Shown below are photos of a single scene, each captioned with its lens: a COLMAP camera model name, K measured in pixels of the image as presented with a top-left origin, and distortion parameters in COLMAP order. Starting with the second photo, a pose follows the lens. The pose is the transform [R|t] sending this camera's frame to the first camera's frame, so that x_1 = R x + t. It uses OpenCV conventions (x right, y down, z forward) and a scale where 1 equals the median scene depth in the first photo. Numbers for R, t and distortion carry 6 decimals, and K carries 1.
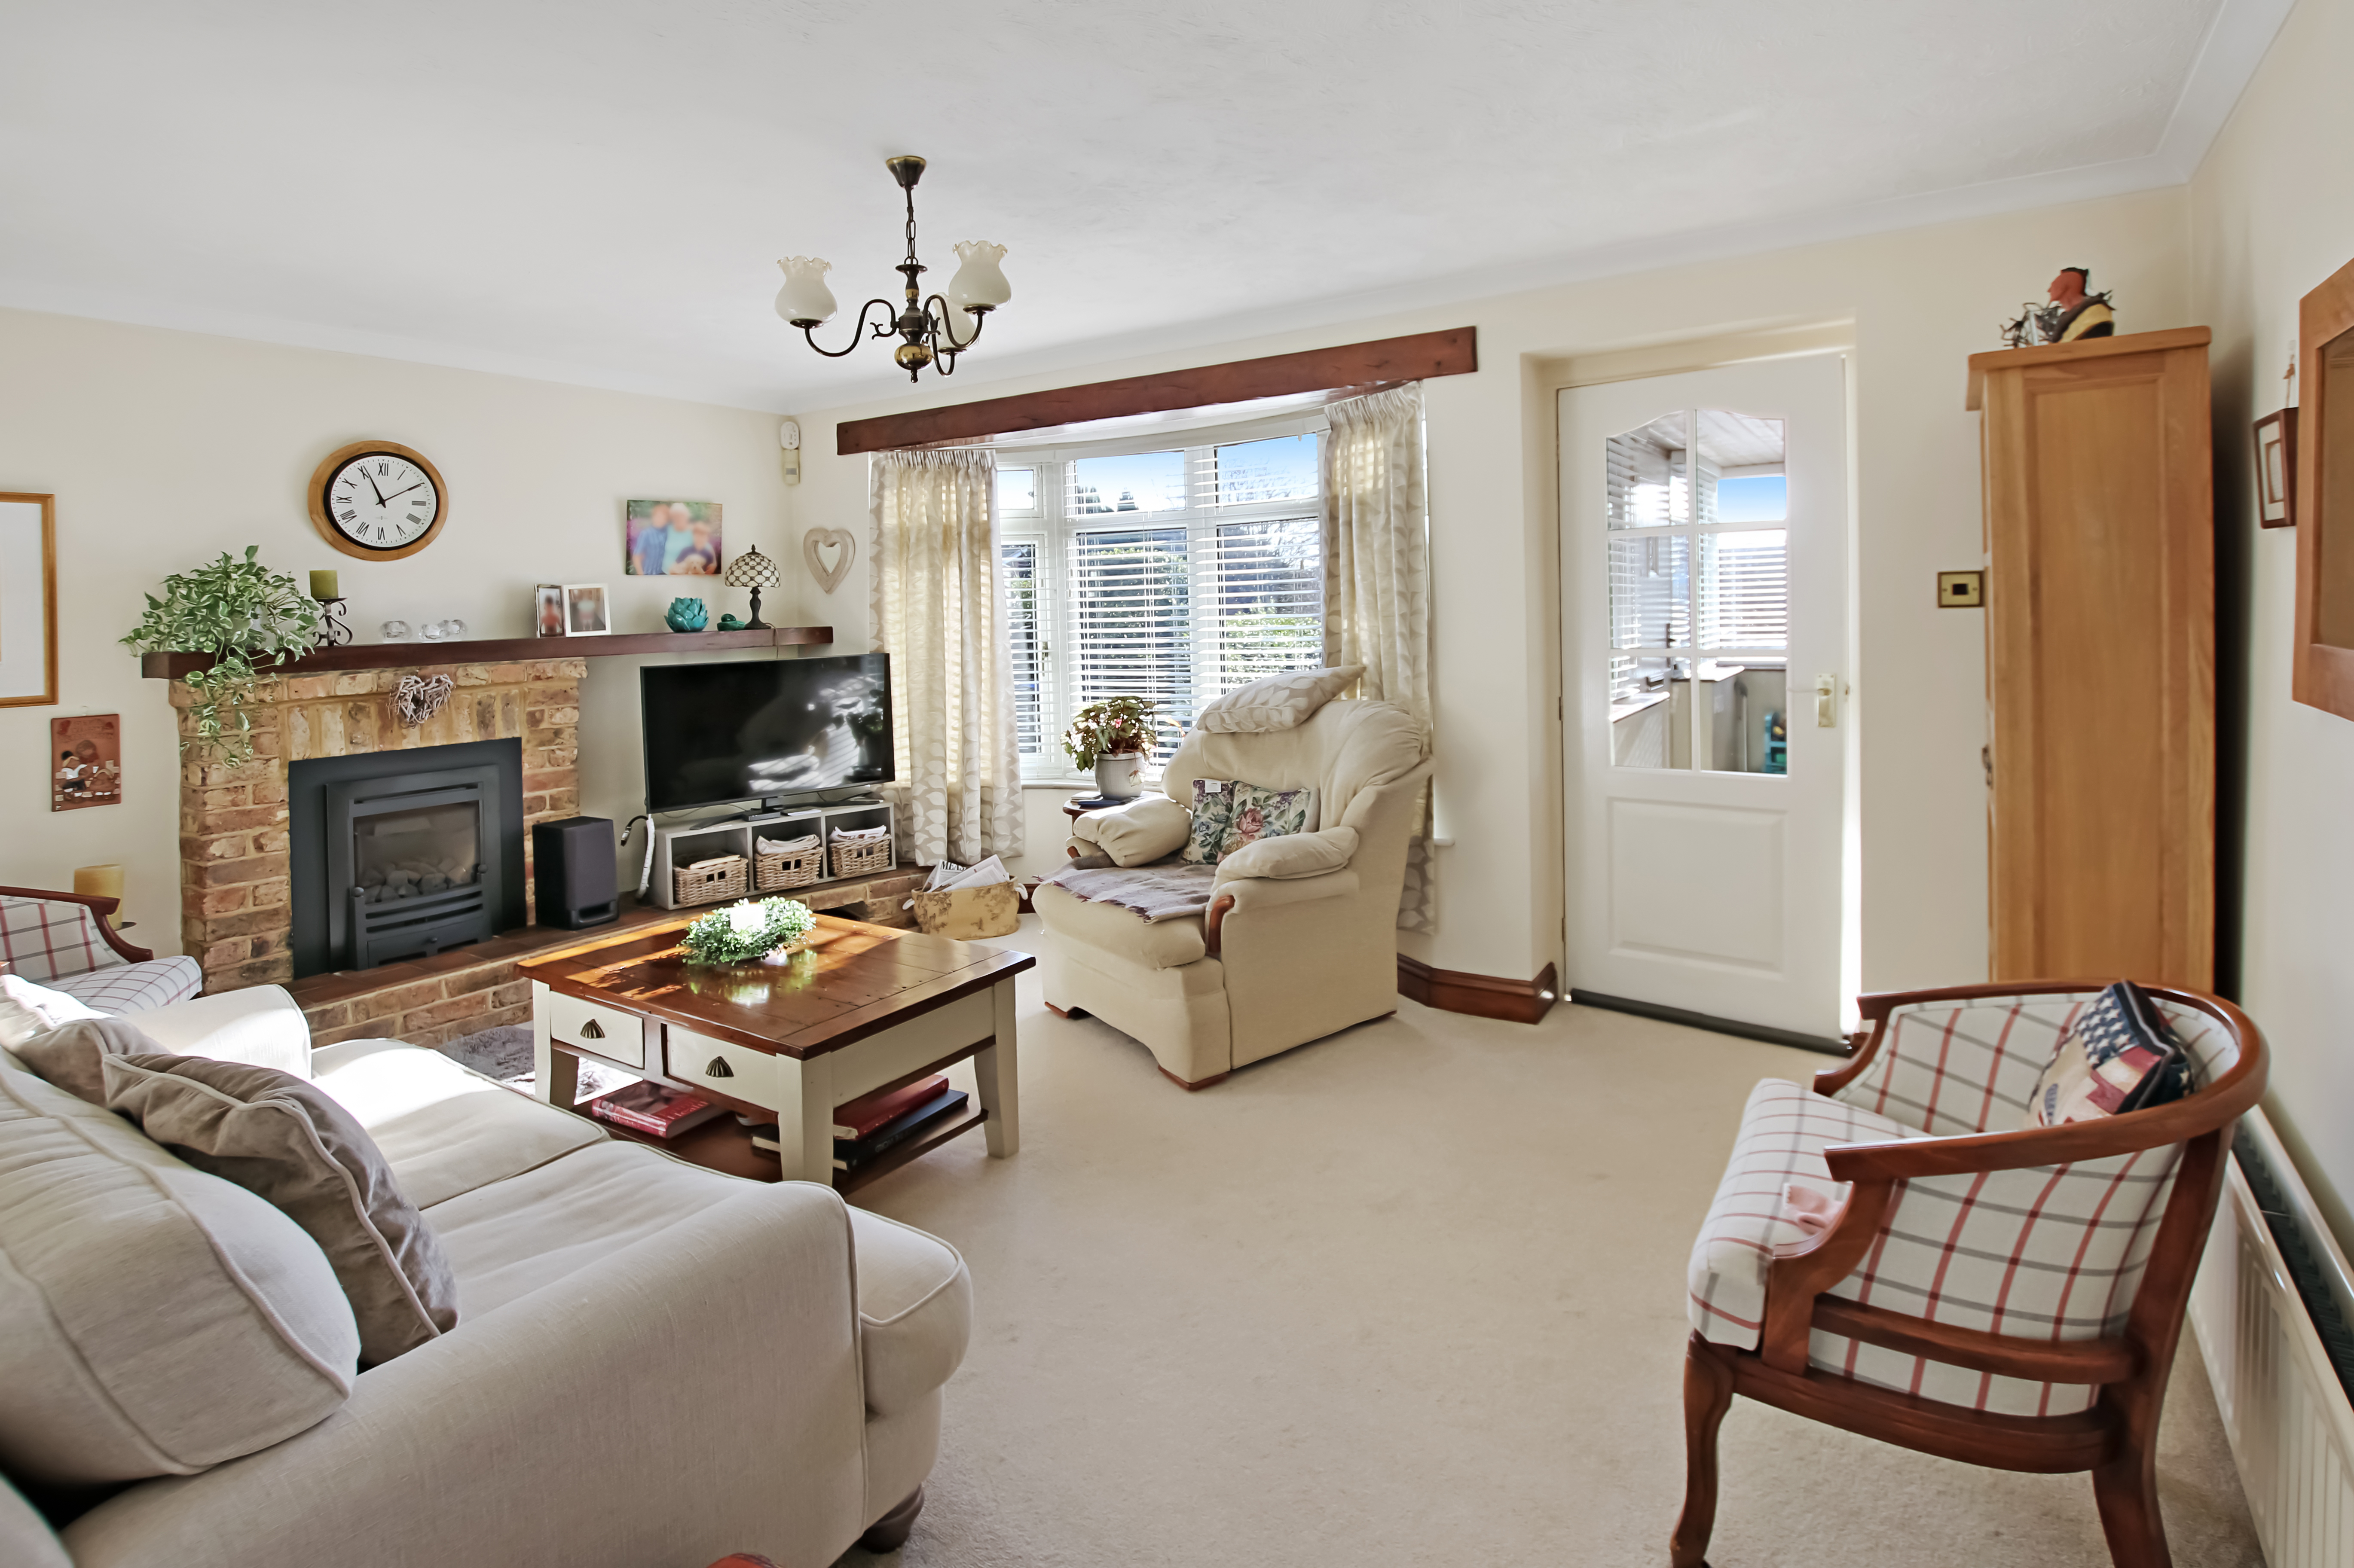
lens RADIAL K [[1232.1, 0, 1175.5], [0, 1232.1, 722.5], [0, 0, 1]] dist [-0.002269, -0.000531]
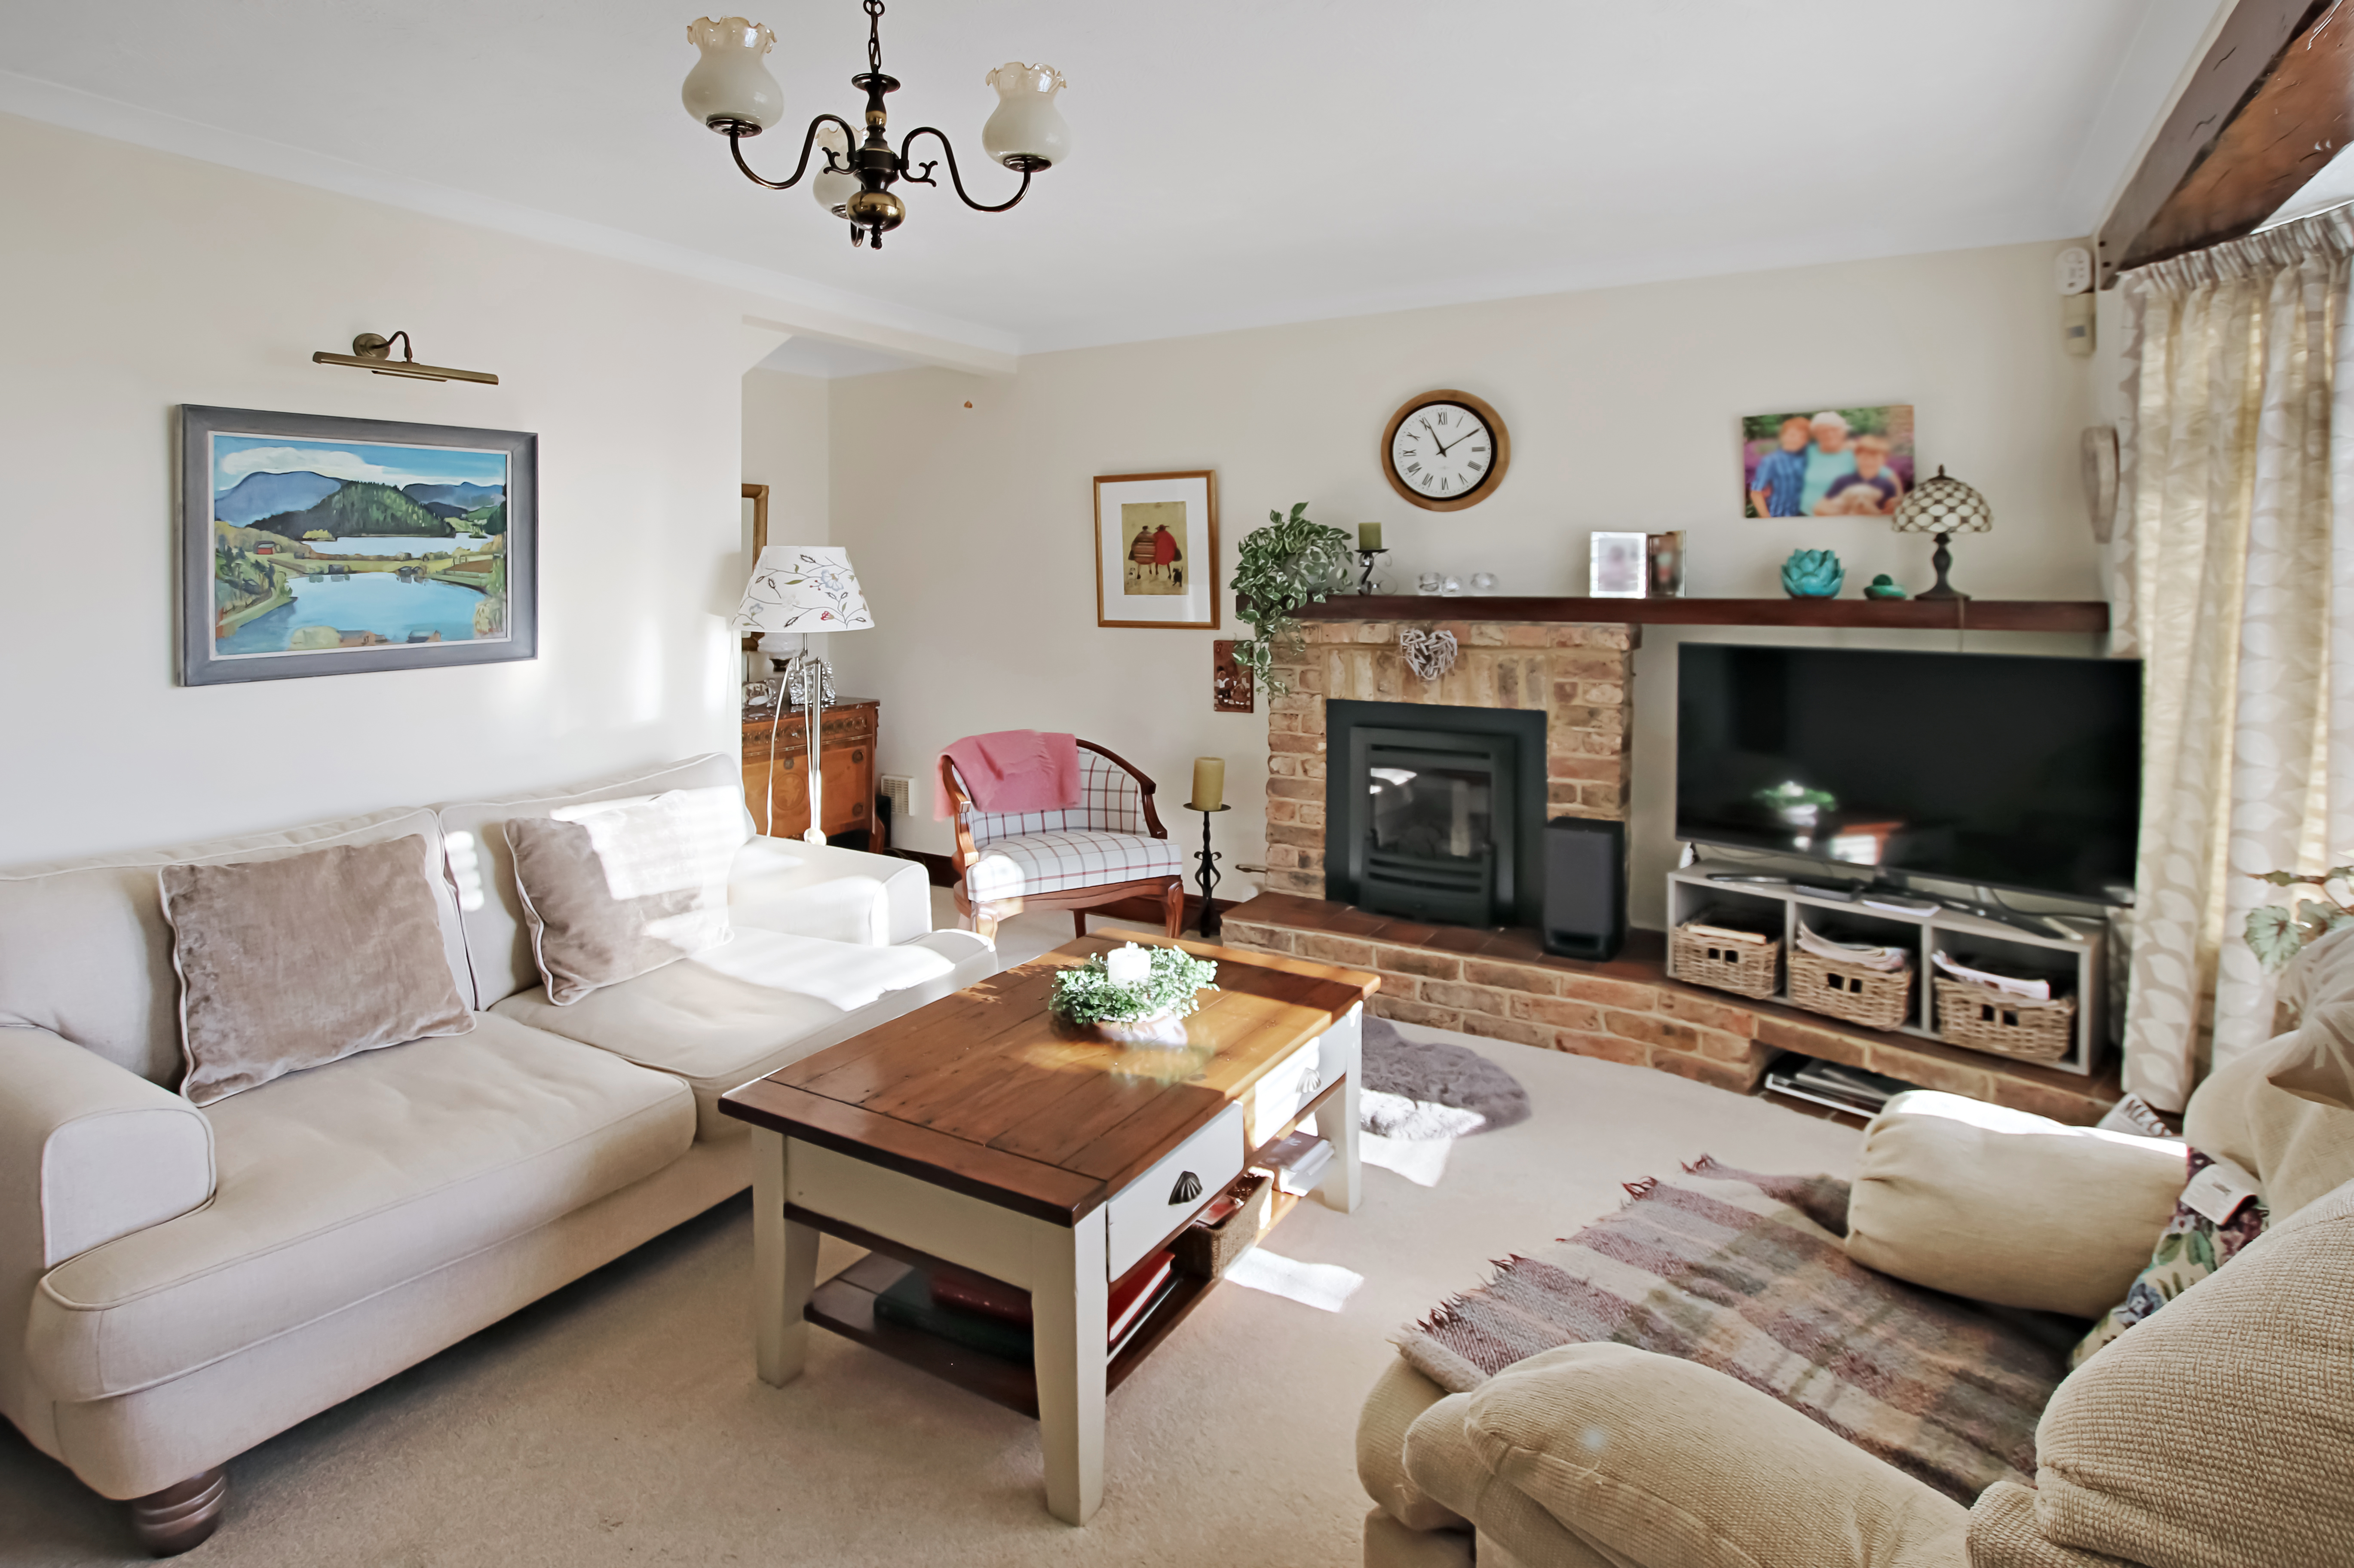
lens RADIAL K [[1231.4, 0, 1178.6], [0, 1231.4, 604.4], [0, 0, 1]] dist [-0.000300, -0.000316]
pose [[0.057552, 0.052579, -0.996957, 0.305897], [-0.096582, 0.994221, 0.046859, -0.077755], [0.993660, 0.093591, 0.062298, 0.687407]]
